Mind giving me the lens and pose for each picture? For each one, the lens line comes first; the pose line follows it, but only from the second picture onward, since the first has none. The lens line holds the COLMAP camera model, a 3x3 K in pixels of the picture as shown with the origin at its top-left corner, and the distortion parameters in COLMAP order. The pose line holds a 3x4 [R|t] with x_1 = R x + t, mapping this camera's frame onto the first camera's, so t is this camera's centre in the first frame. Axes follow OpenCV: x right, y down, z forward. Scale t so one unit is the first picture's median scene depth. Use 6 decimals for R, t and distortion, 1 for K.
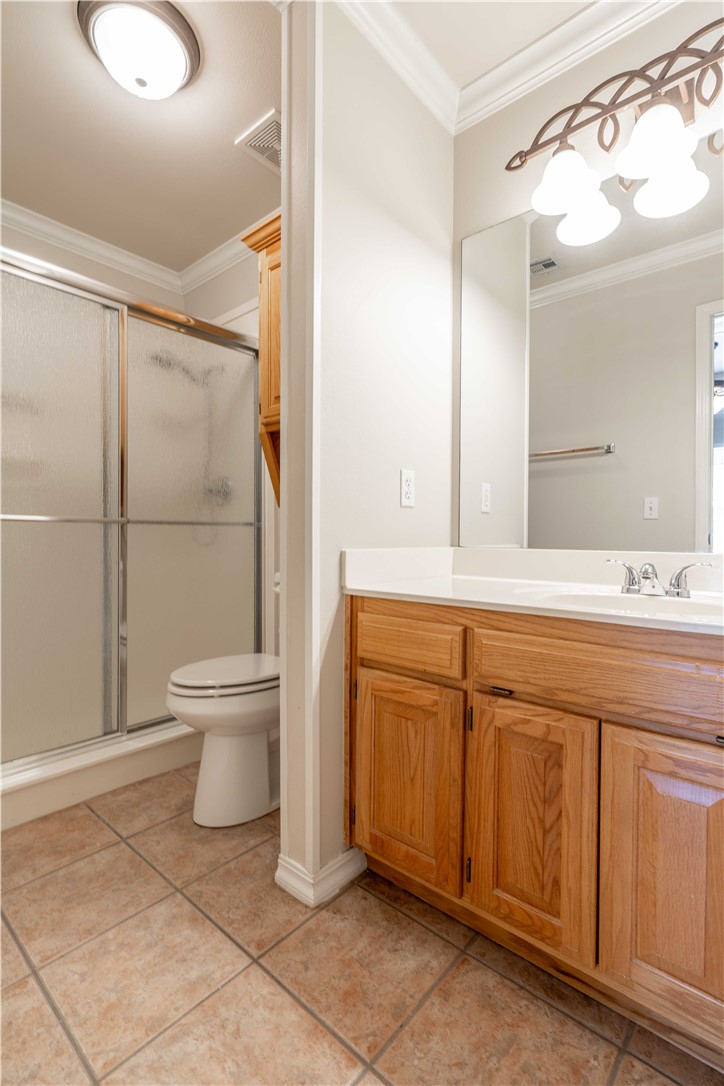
lens RADIAL K [[494.1, 0, 367.2], [0, 494.1, 545.7], [0, 0, 1]] dist [-0.015645, -0.000455]
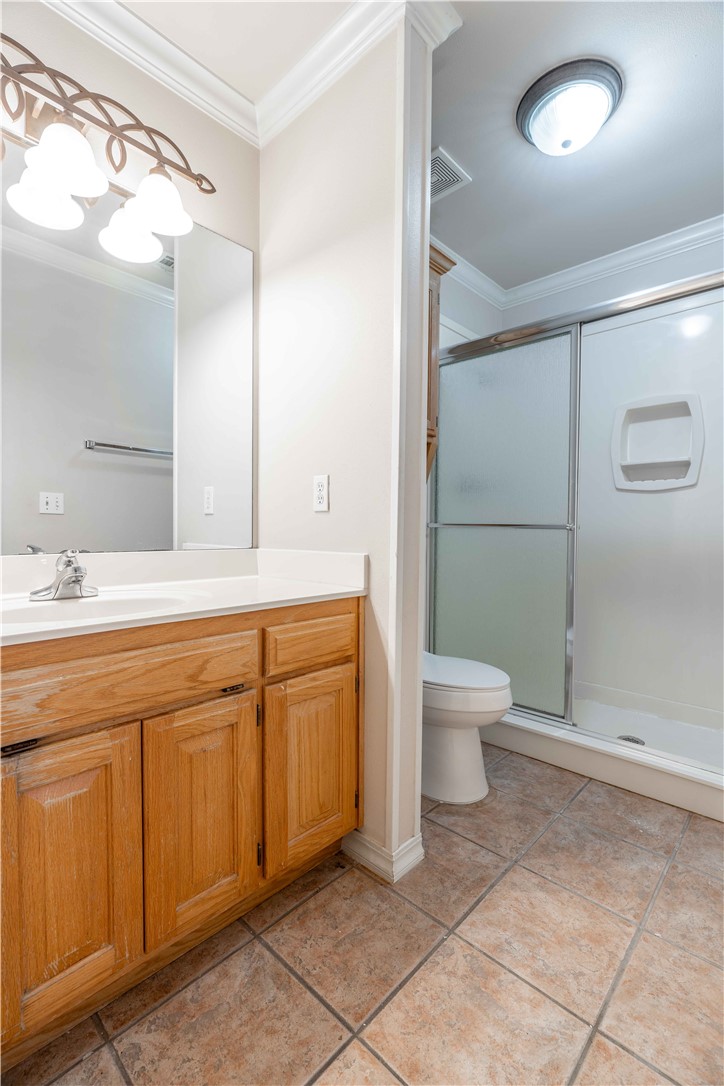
lens RADIAL K [[485.1, 0, 363.6], [0, 485.1, 556.2], [0, 0, 1]] dist [-0.015993, 0.007578]
pose [[0.032640, -0.026813, 0.999107, -0.467959], [0.029334, 0.999235, 0.025858, -0.007249], [-0.999037, 0.028464, 0.033401, 0.411687]]
